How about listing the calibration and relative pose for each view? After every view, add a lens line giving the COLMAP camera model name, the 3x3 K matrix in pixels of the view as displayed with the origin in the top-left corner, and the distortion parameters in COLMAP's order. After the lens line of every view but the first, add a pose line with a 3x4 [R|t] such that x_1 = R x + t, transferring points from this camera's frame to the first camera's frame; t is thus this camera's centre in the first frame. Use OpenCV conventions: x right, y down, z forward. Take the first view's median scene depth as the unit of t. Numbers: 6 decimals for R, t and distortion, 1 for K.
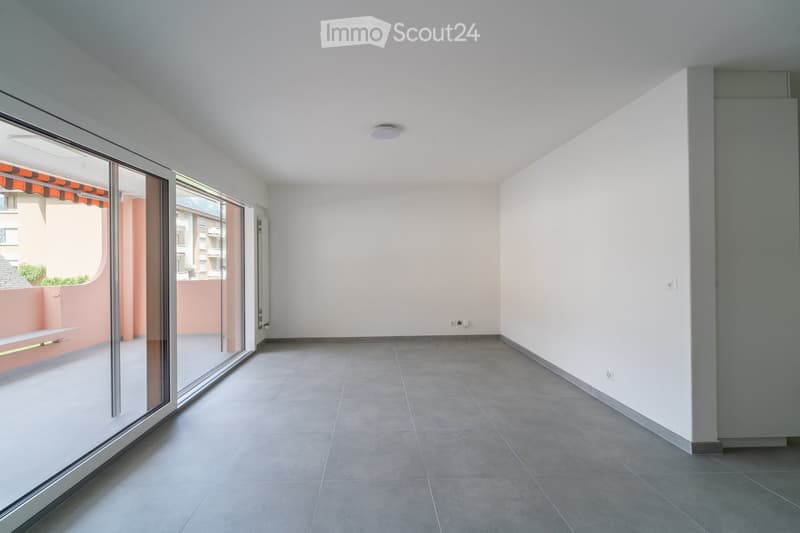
lens RADIAL K [[373.7, 0, 371.3], [0, 373.7, 257.8], [0, 0, 1]] dist [0.004743, 0.000652]
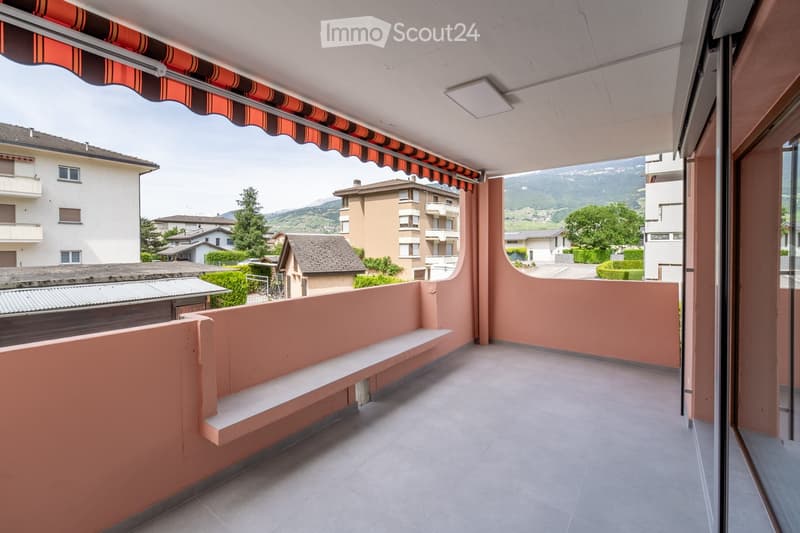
lens RADIAL K [[353.1, 0, 365.1], [0, 353.1, 245.2], [0, 0, 1]] dist [-0.000391, 0.001457]
pose [[0.772272, 0.008183, -0.635239, -0.384650], [-0.001643, 0.999939, 0.010884, -0.019850], [0.635290, -0.007361, 0.772239, 0.216788]]
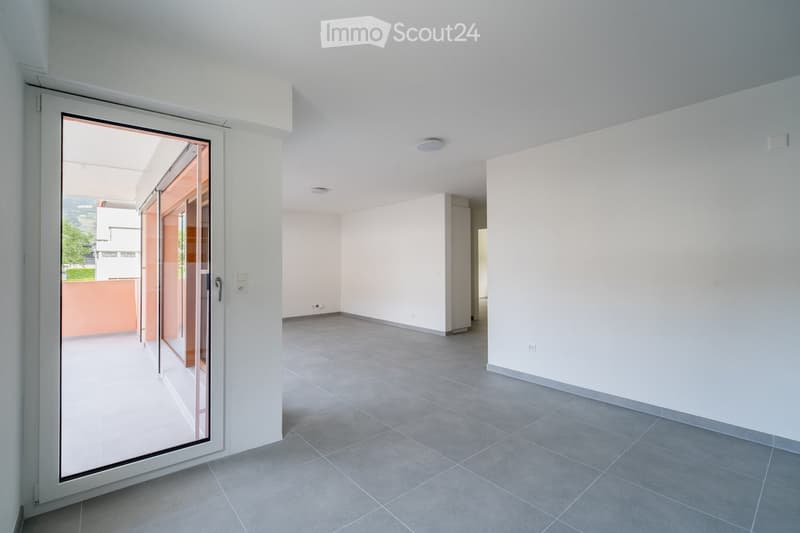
lens RADIAL K [[353.1, 0, 395.3], [0, 353.1, 265.0], [0, 0, 1]] dist [-0.000391, 0.001457]
pose [[0.763989, 0.003541, 0.645219, -0.444756], [-0.007986, 0.999960, 0.003968, -0.000497], [-0.645179, -0.008184, 0.763987, -0.295546]]
